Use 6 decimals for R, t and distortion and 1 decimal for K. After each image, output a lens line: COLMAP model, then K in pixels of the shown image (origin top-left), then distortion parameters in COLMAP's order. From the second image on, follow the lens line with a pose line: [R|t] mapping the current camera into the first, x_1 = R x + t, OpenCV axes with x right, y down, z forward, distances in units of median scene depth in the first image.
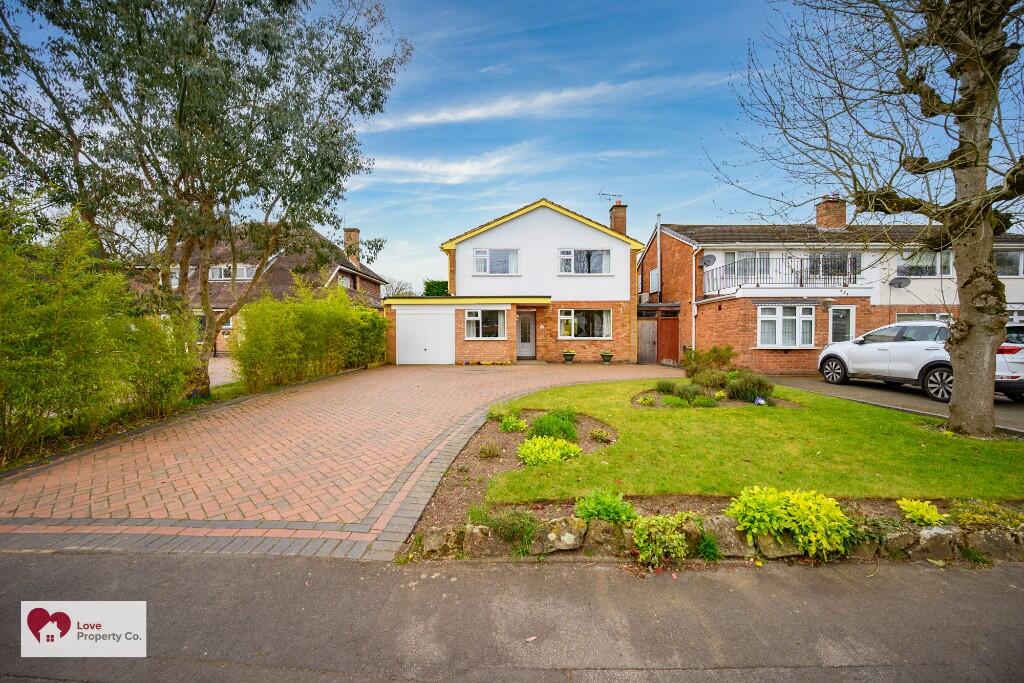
lens RADIAL K [[404.9, 0, 526.8], [0, 404.9, 335.1], [0, 0, 1]] dist [-0.002889, -0.000670]
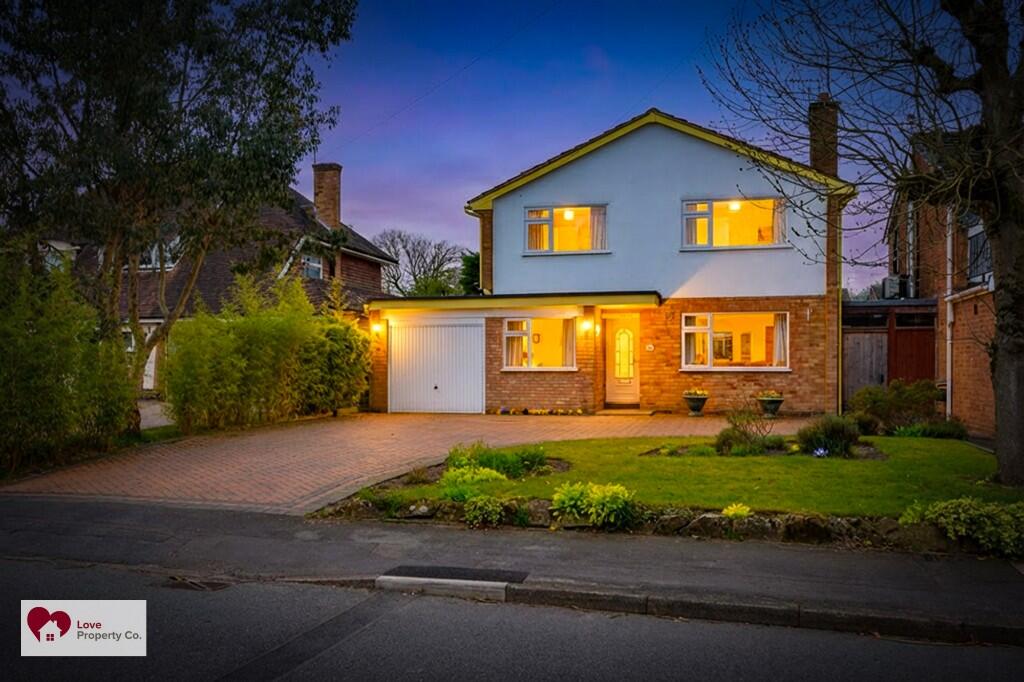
lens RADIAL K [[882.2, 0, 510.7], [0, 882.2, 343.6], [0, 0, 1]] dist [-0.006066, 0.005454]
pose [[0.977964, -0.005868, -0.208692, 0.119681], [0.001207, 0.999747, -0.022453, 0.001309], [0.208771, 0.021706, 0.977724, -0.219315]]
